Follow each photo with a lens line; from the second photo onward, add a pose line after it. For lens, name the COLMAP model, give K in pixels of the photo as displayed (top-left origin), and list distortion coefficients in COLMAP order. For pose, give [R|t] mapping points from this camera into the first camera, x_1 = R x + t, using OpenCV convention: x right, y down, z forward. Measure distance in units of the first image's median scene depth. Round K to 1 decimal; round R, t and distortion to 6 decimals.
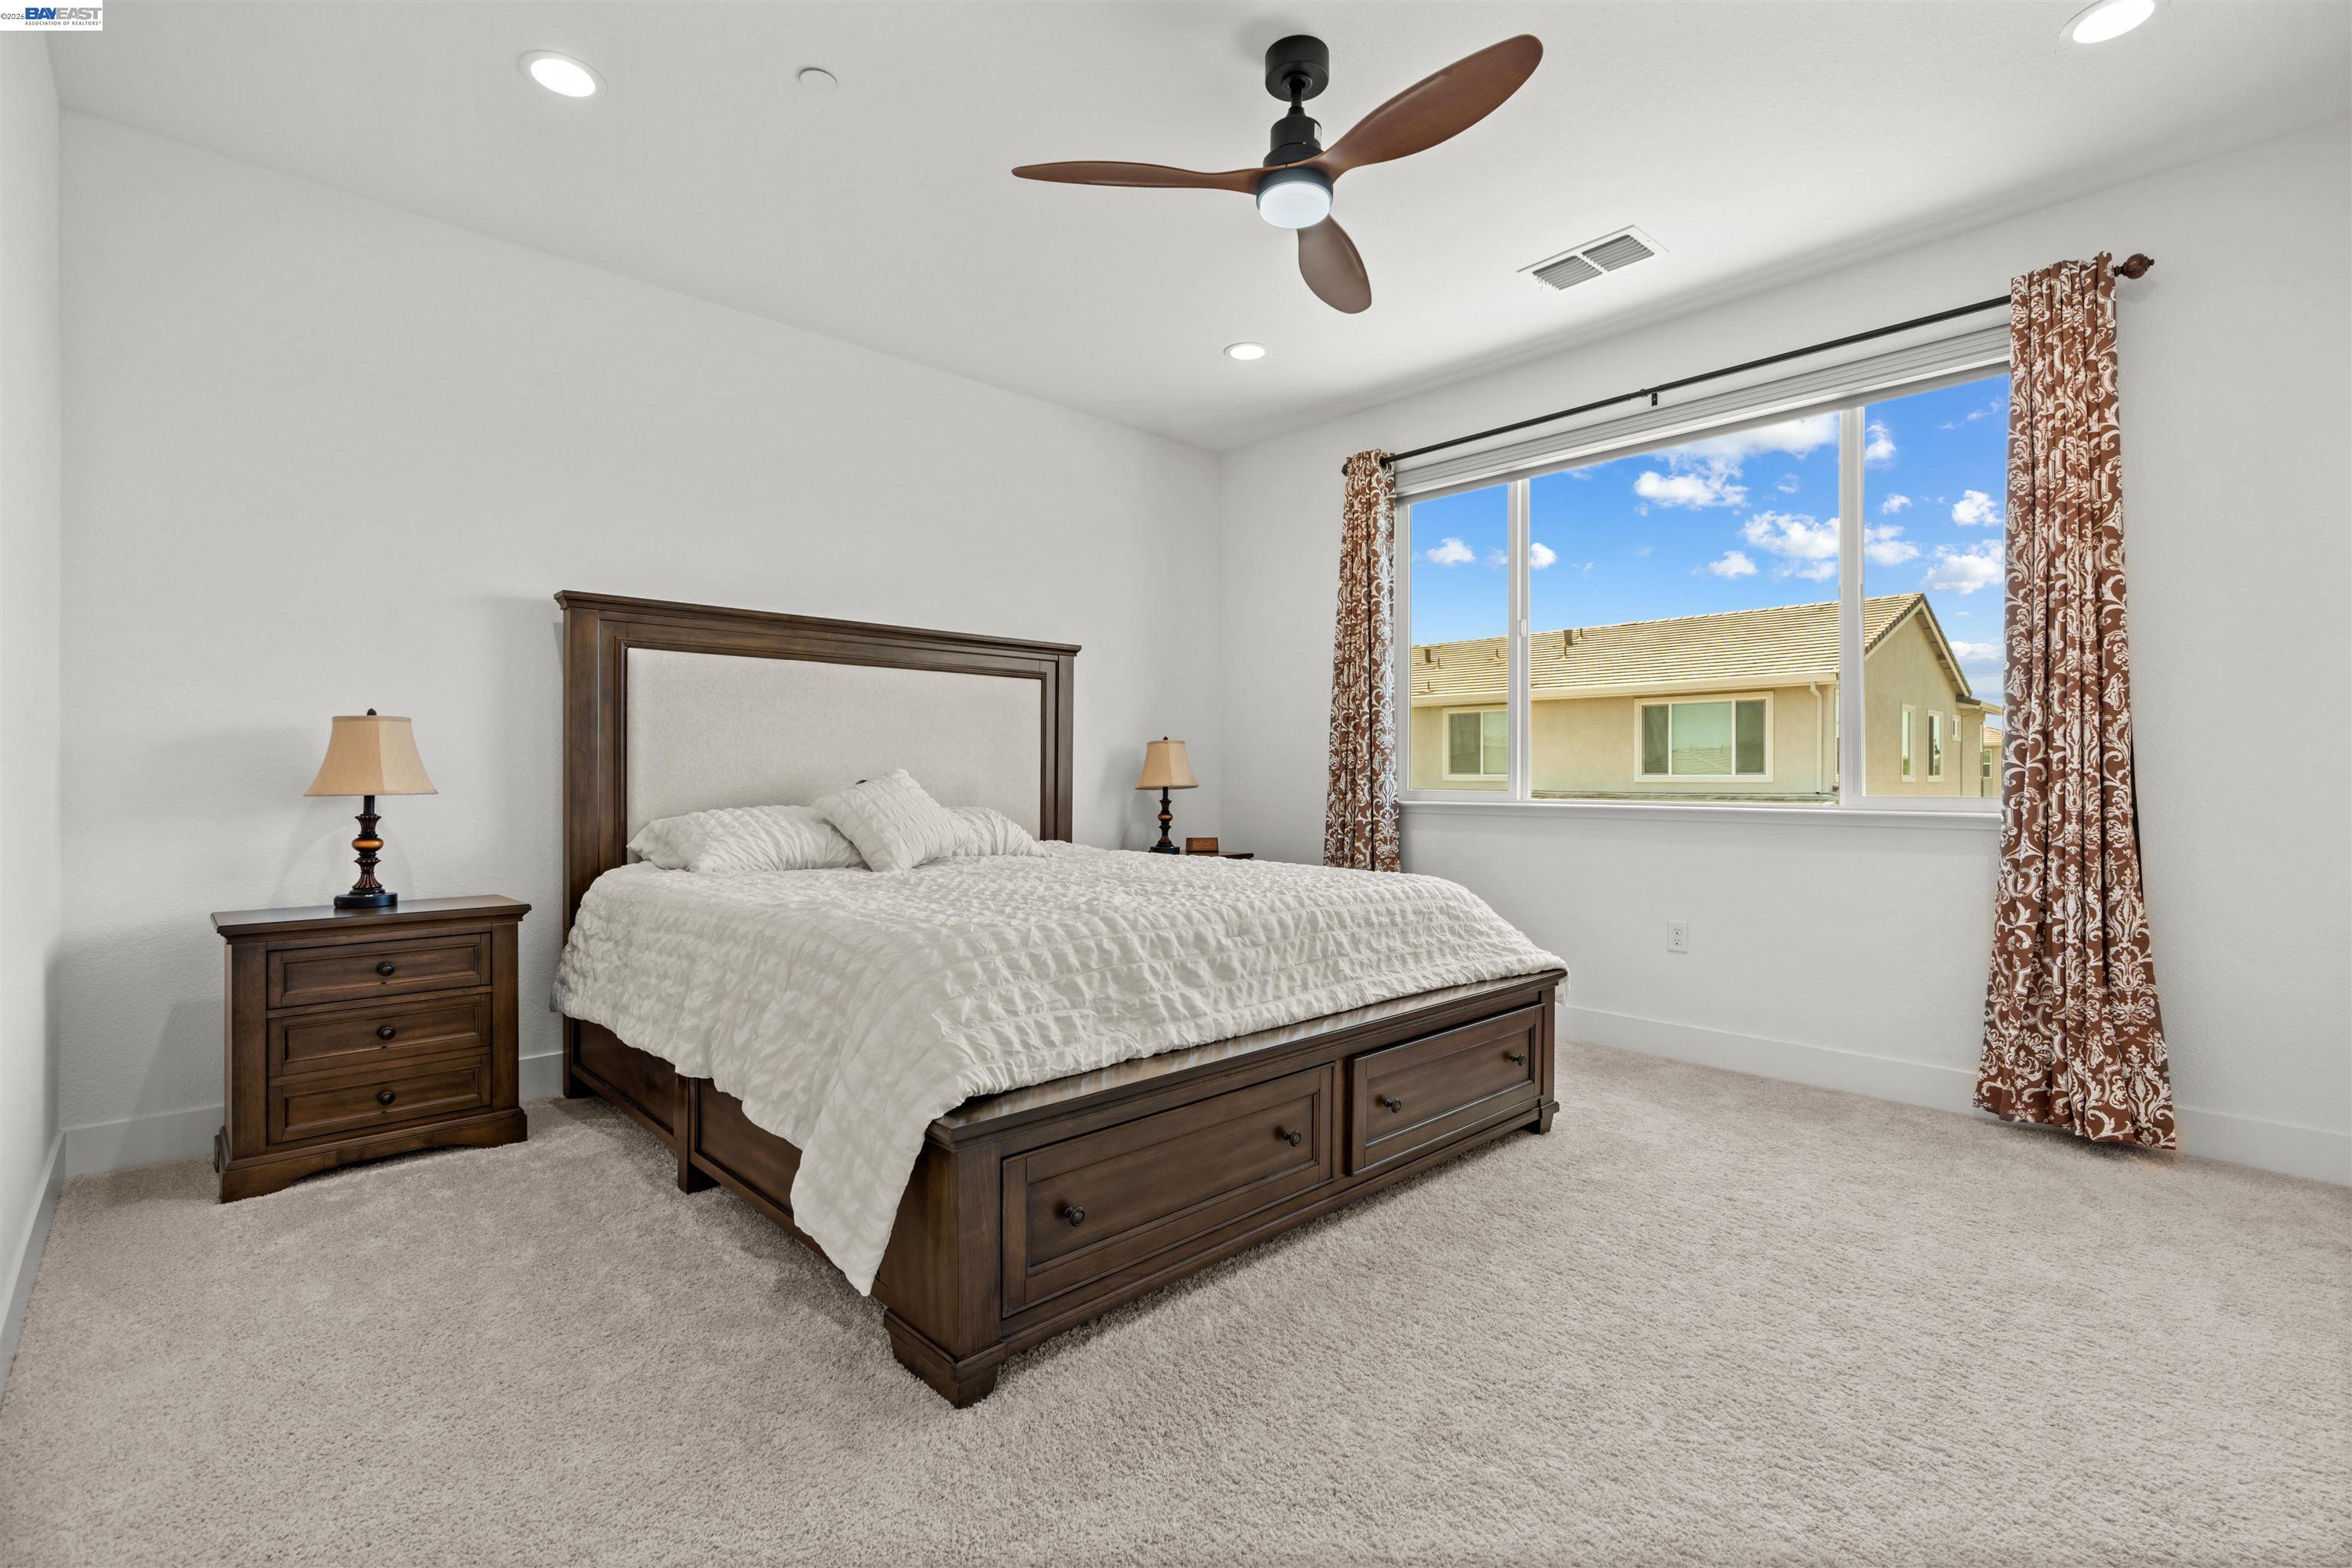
lens RADIAL K [[1069.6, 0, 1176.0], [0, 1069.6, 784.0], [0, 0, 1]] dist [-0.011133, 0.005594]
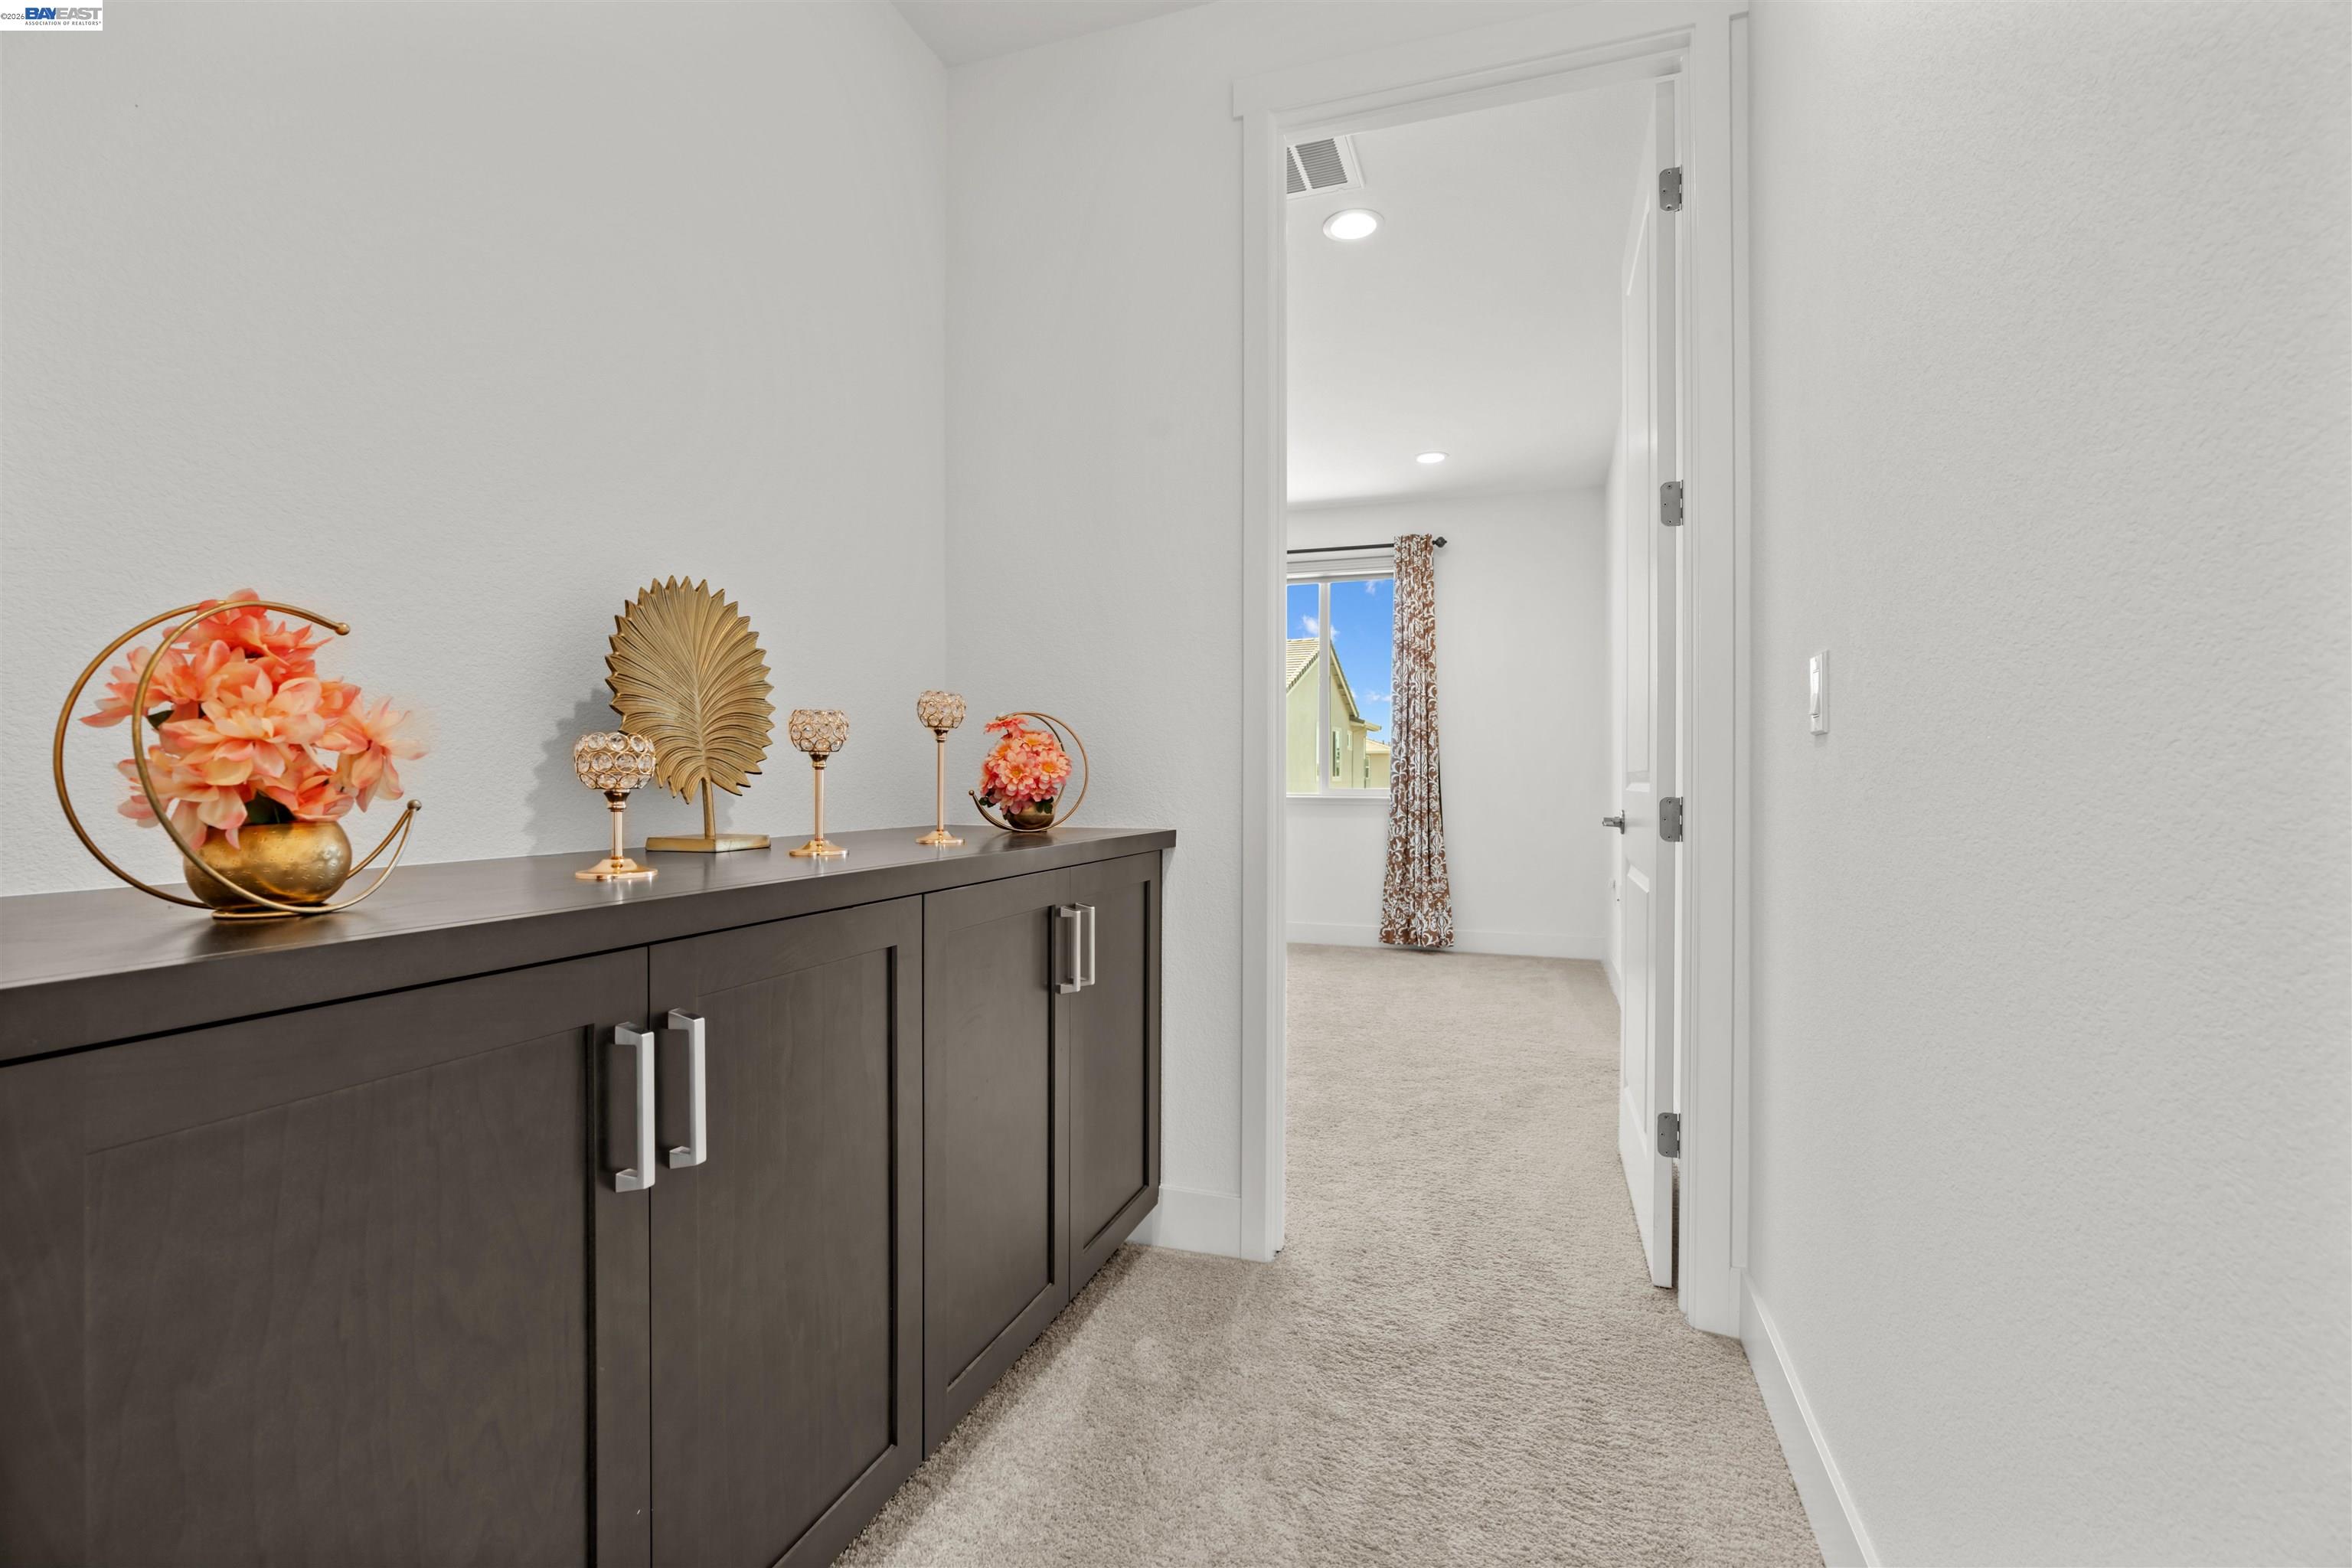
lens RADIAL K [[1069.6, 0, 1176.0], [0, 1069.6, 784.0], [0, 0, 1]] dist [-0.011133, 0.005594]
pose [[0.888593, 0.000190, 0.458696, -0.565057], [-0.000801, 0.999999, 0.001137, 0.001940], [-0.458695, -0.001378, 0.888592, -0.676082]]
